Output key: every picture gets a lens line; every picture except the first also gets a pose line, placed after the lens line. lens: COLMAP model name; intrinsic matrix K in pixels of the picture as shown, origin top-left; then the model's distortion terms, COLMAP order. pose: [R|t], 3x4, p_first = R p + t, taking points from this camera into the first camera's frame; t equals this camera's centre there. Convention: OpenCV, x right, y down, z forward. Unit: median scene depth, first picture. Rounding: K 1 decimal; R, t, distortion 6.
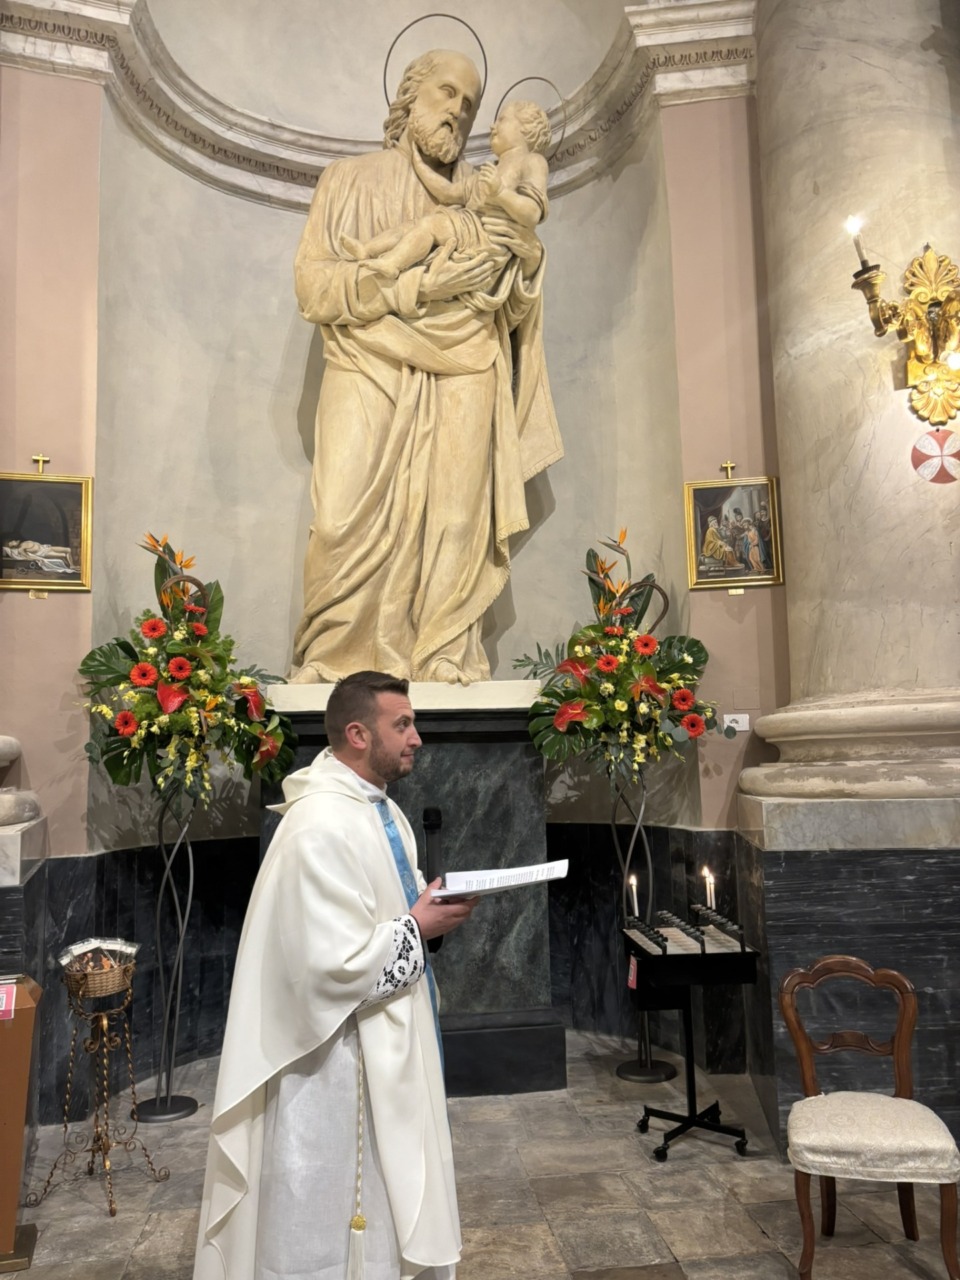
lens RADIAL K [[975.1, 0, 480.0], [0, 975.1, 640.0], [0, 0, 1]] dist [0.051725, -0.057302]
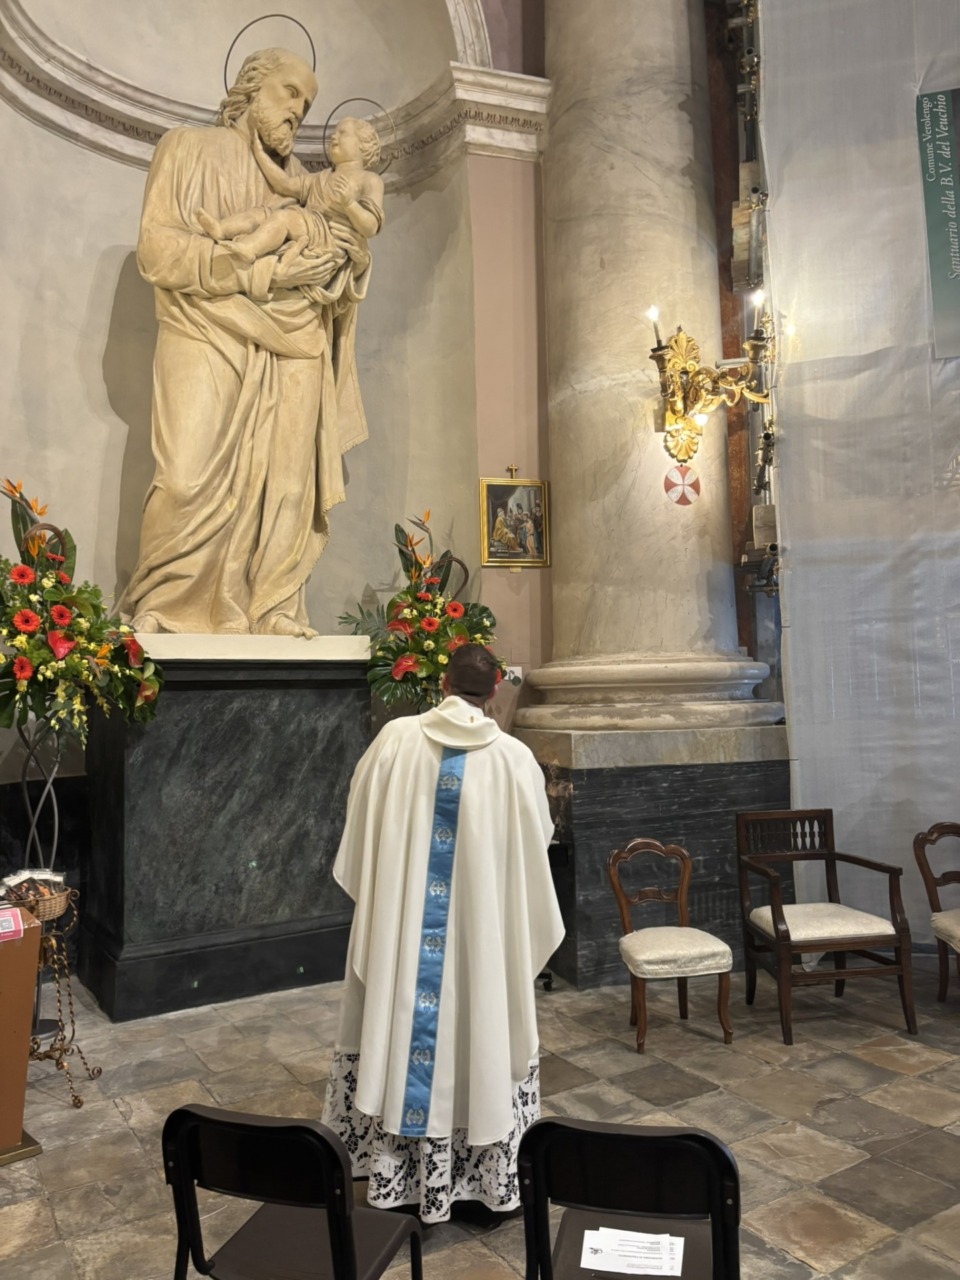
lens RADIAL K [[975.1, 0, 480.0], [0, 975.1, 640.0], [0, 0, 1]] dist [0.051725, -0.057302]
pose [[0.906180, 0.027180, 0.422019, -0.303635], [-0.051792, 0.997553, 0.046963, -0.015636], [-0.419709, -0.064414, 0.905370, -0.118276]]
